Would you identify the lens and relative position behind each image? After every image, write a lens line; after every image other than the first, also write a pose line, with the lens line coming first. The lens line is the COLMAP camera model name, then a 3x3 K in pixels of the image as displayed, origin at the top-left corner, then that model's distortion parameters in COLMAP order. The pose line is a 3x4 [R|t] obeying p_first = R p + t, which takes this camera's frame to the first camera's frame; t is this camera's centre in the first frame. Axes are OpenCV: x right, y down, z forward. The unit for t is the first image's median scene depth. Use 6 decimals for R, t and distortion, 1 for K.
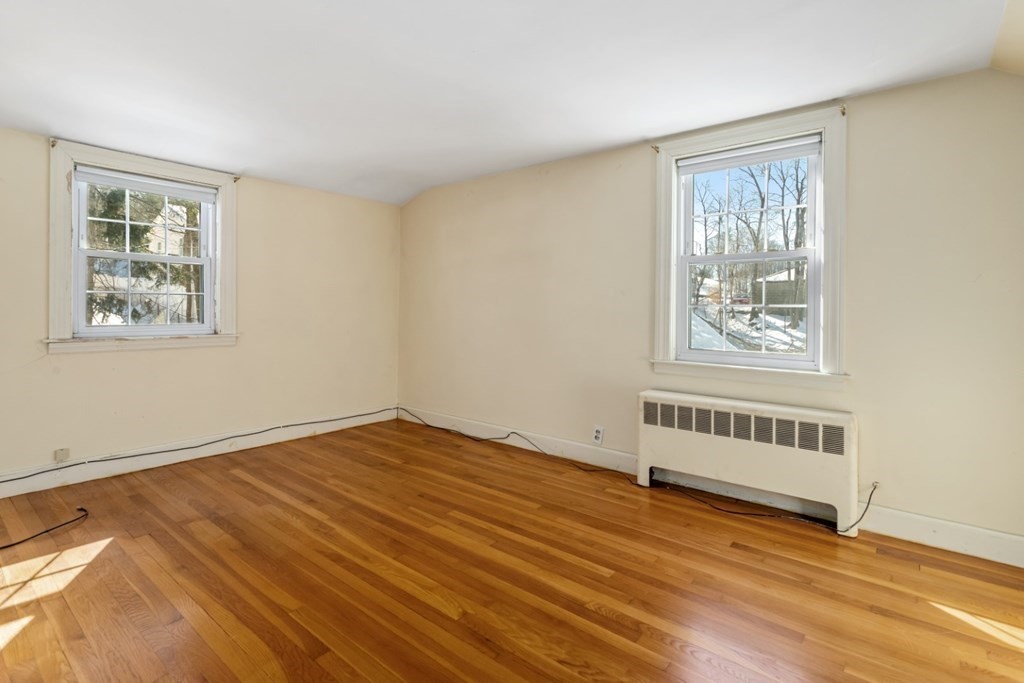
lens RADIAL K [[496.9, 0, 510.4], [0, 496.9, 315.5], [0, 0, 1]] dist [0.003017, 0.001471]
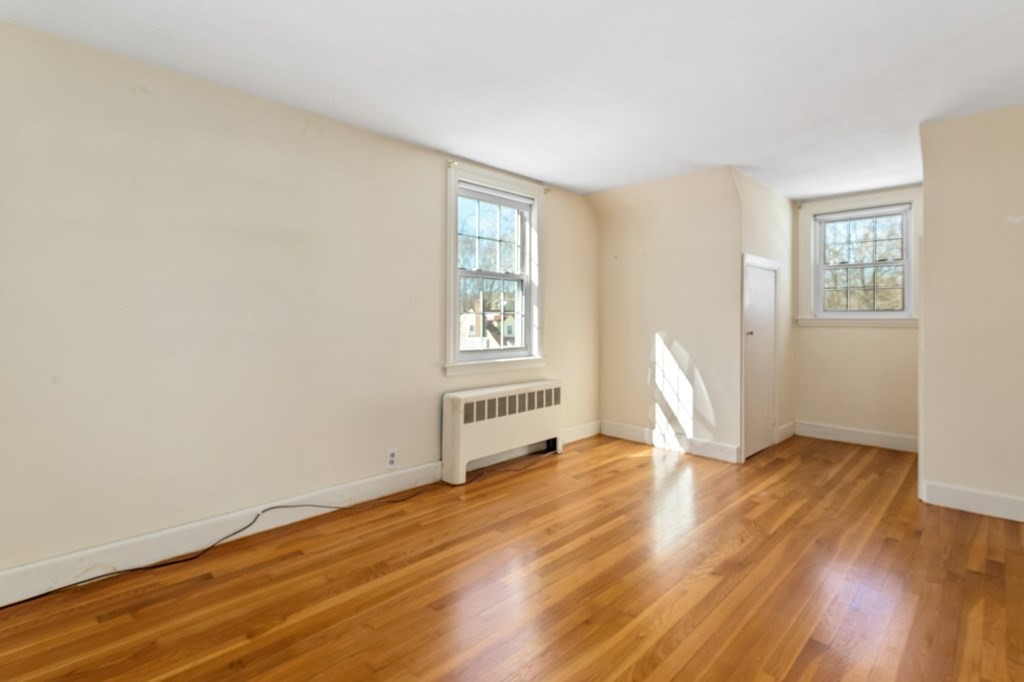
lens RADIAL K [[496.9, 0, 508.6], [0, 496.9, 323.5], [0, 0, 1]] dist [0.003017, 0.001471]
pose [[0.089130, -0.024374, 0.995722, -0.809992], [0.011780, 0.999656, 0.023416, -0.022338], [-0.995950, 0.009643, 0.089387, 0.849171]]
